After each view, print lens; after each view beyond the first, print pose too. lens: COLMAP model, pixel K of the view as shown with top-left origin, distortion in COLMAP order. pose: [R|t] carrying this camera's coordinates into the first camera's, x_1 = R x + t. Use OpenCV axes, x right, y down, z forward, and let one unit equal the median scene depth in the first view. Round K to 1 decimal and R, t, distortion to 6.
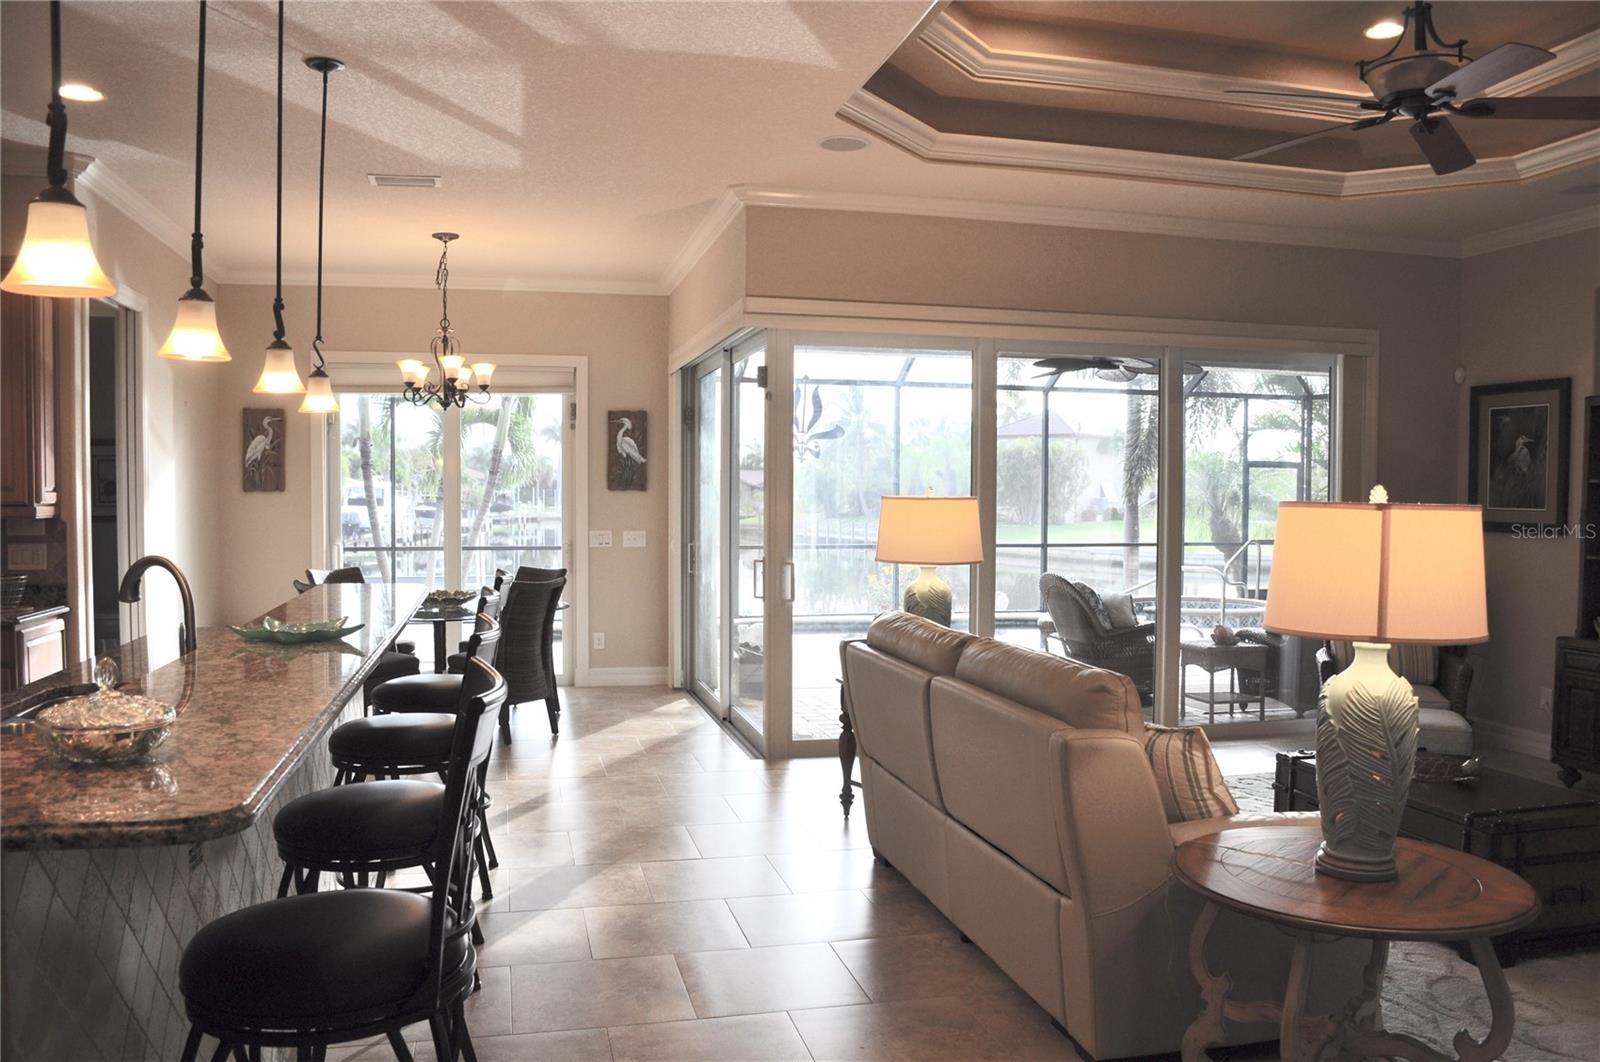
lens RADIAL K [[1244.4, 0, 801.5], [0, 1244.4, 534.2], [0, 0, 1]] dist [-0.139959, 0.100293]
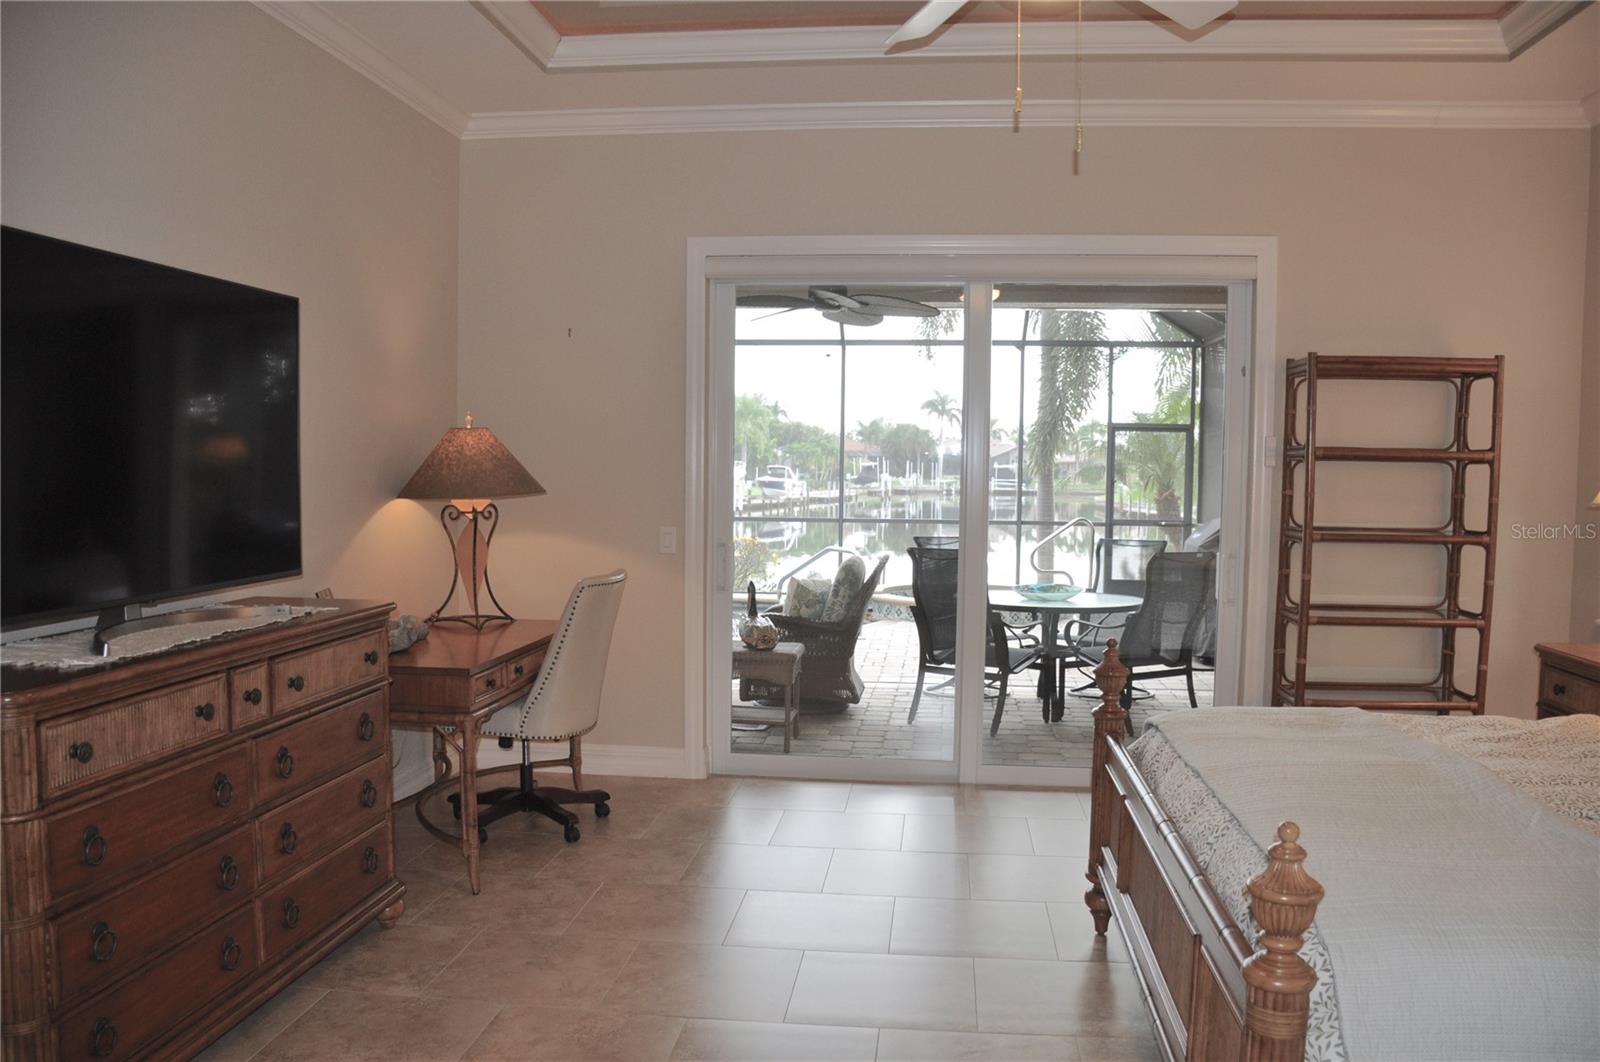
lens RADIAL K [[1244.4, 0, 796.5], [0, 1244.4, 536.1], [0, 0, 1]] dist [-0.139959, 0.100293]
pose [[0.940132, 0.026091, -0.339811, 0.459202], [-0.018517, 0.999503, 0.025515, -0.002309], [0.340307, -0.017695, 0.940148, 0.161219]]
